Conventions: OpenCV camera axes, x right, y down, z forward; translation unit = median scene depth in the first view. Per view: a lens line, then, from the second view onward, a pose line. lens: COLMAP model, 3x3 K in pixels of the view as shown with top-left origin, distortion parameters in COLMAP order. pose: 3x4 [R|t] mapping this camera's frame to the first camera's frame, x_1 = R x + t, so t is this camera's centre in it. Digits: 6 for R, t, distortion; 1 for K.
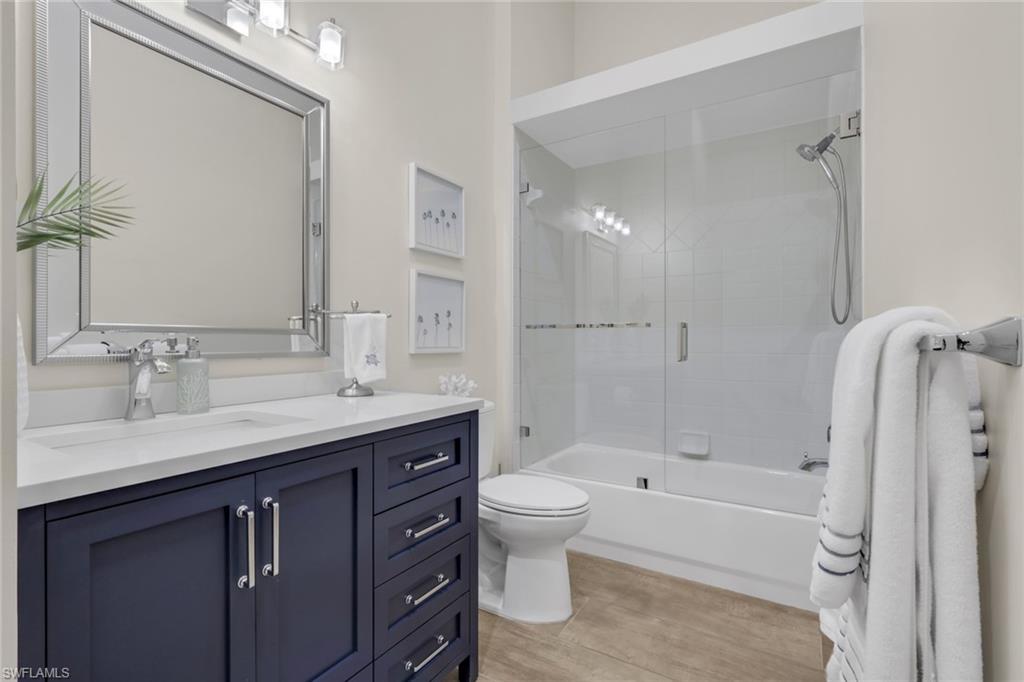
lens RADIAL K [[481.9, 0, 512.0], [0, 481.9, 341.0], [0, 0, 1]] dist [-0.001108, 0.000617]
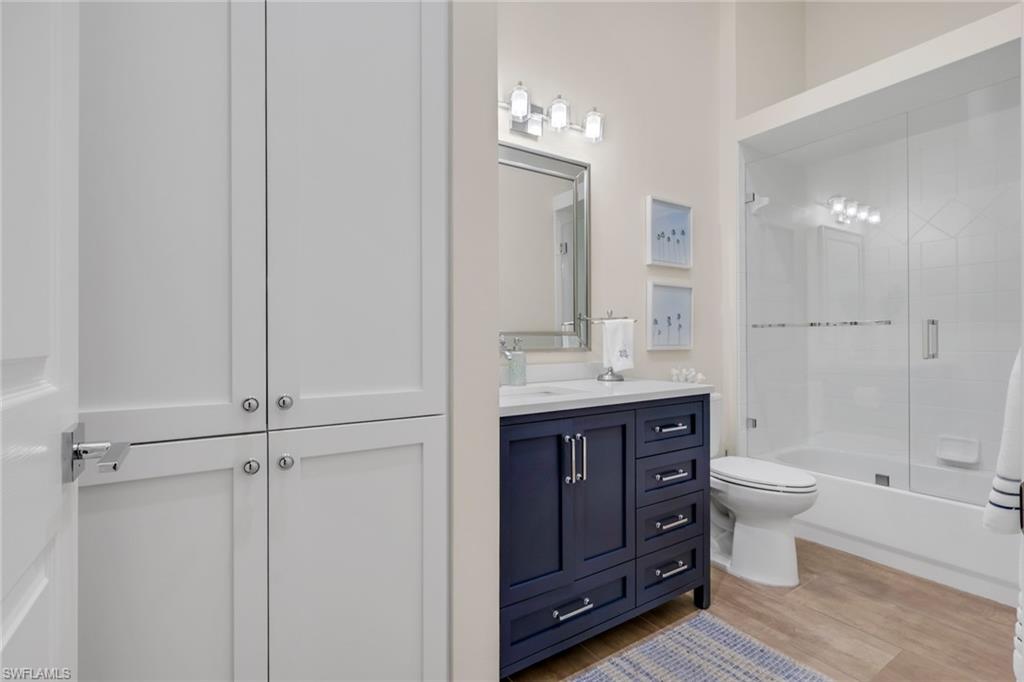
lens RADIAL K [[481.9, 0, 512.0], [0, 481.9, 341.0], [0, 0, 1]] dist [-0.001108, 0.000617]
pose [[0.906520, -0.003941, -0.422144, -0.004962], [0.004760, 0.999988, 0.000885, 0.000377], [0.422136, -0.002812, 0.906528, -0.297959]]
